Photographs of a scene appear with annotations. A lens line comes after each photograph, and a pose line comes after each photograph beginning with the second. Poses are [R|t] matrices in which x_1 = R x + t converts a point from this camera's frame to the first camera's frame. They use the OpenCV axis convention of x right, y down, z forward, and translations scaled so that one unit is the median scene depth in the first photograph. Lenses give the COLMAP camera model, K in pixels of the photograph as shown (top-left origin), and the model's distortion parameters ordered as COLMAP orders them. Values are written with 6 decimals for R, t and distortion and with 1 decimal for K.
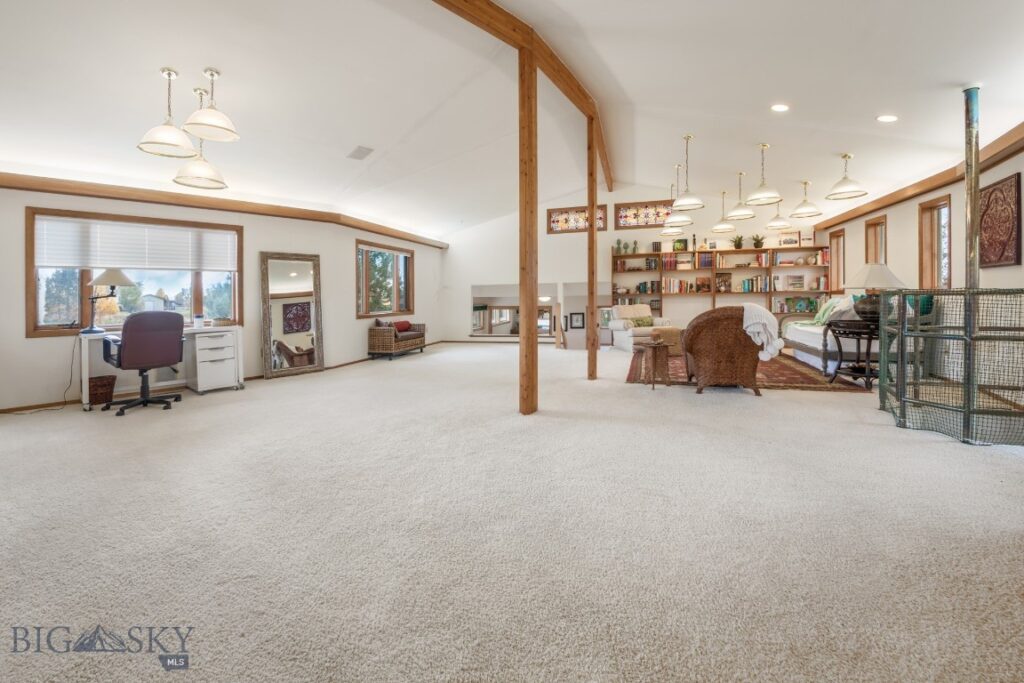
lens RADIAL K [[421.8, 0, 509.7], [0, 421.8, 299.5], [0, 0, 1]] dist [-0.015847, -0.000607]
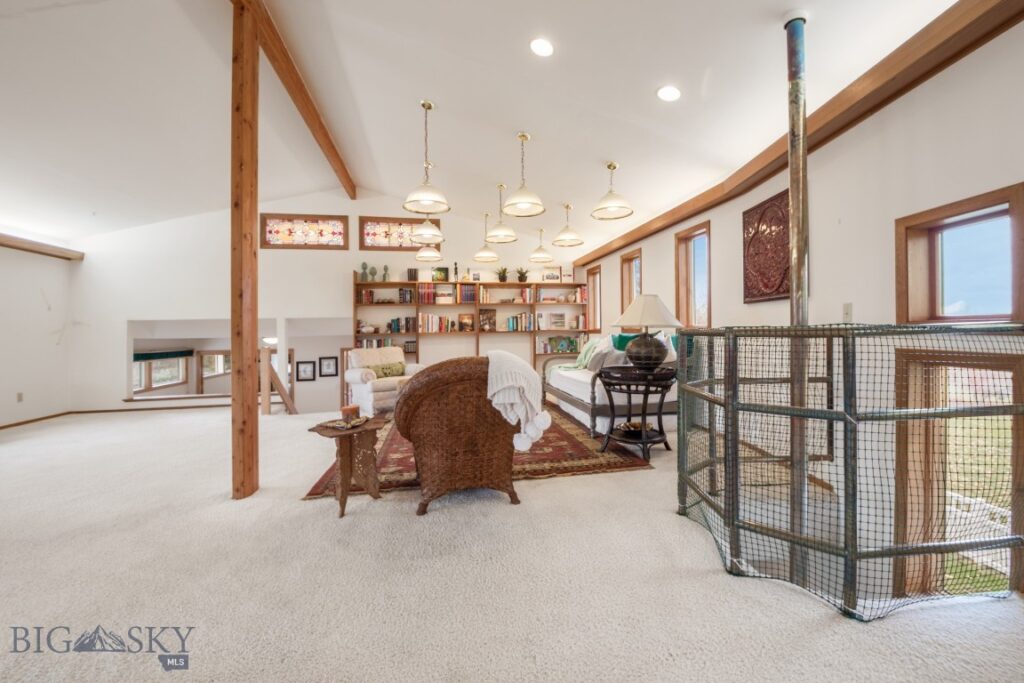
lens RADIAL K [[415.4, 0, 509.5], [0, 415.4, 331.4], [0, 0, 1]] dist [-0.015162, -0.000224]
pose [[0.881447, -0.000220, 0.472283, 0.148531], [0.008166, 0.999857, -0.014775, -0.004267], [-0.472212, 0.016880, 0.881323, 0.231397]]
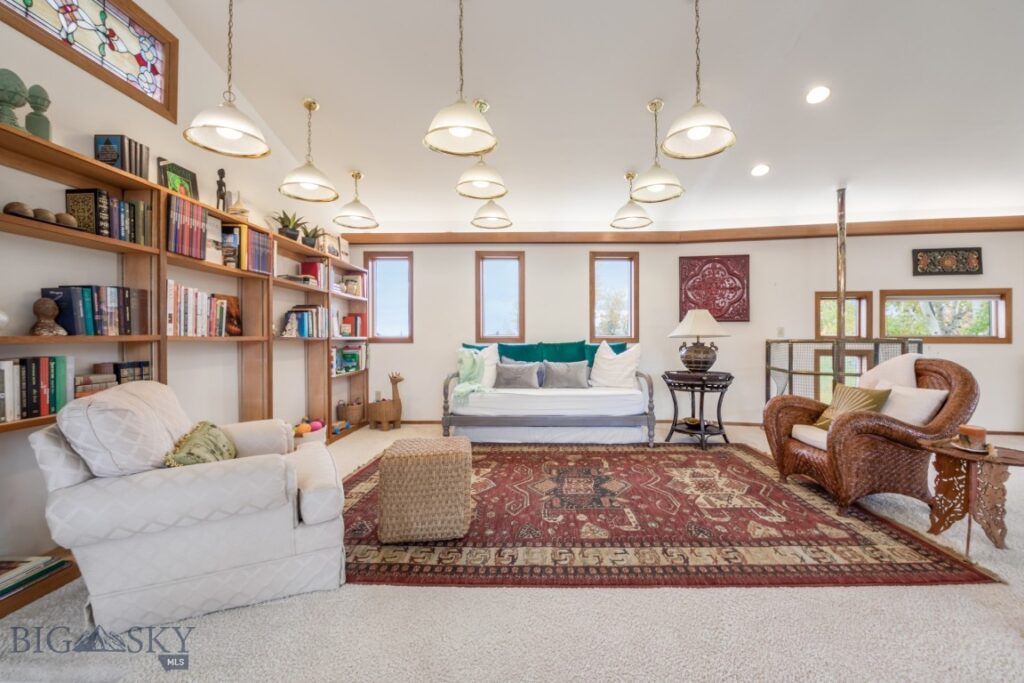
lens RADIAL K [[415.6, 0, 529.1], [0, 415.6, 343.5], [0, 0, 1]] dist [-0.014776, -0.000067]
pose [[-0.266003, 0.001534, 0.963971, 0.052829], [0.011348, 0.999934, 0.001540, -0.009108], [-0.963905, 0.011349, -0.266003, 0.893265]]
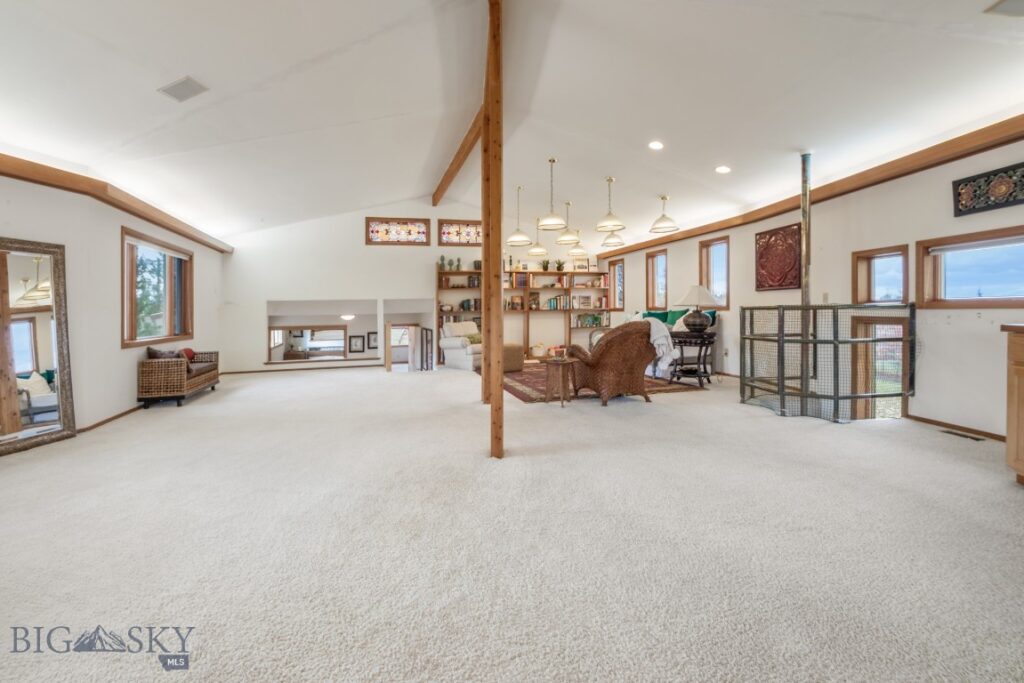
lens RADIAL K [[413.1, 0, 480.6], [0, 413.1, 314.6], [0, 0, 1]] dist [-0.014963, -0.000019]
pose [[0.865563, -0.003754, 0.500786, -0.160145], [0.008579, 0.999936, -0.007333, 0.002167], [-0.500727, 0.010643, 0.865540, 0.138191]]
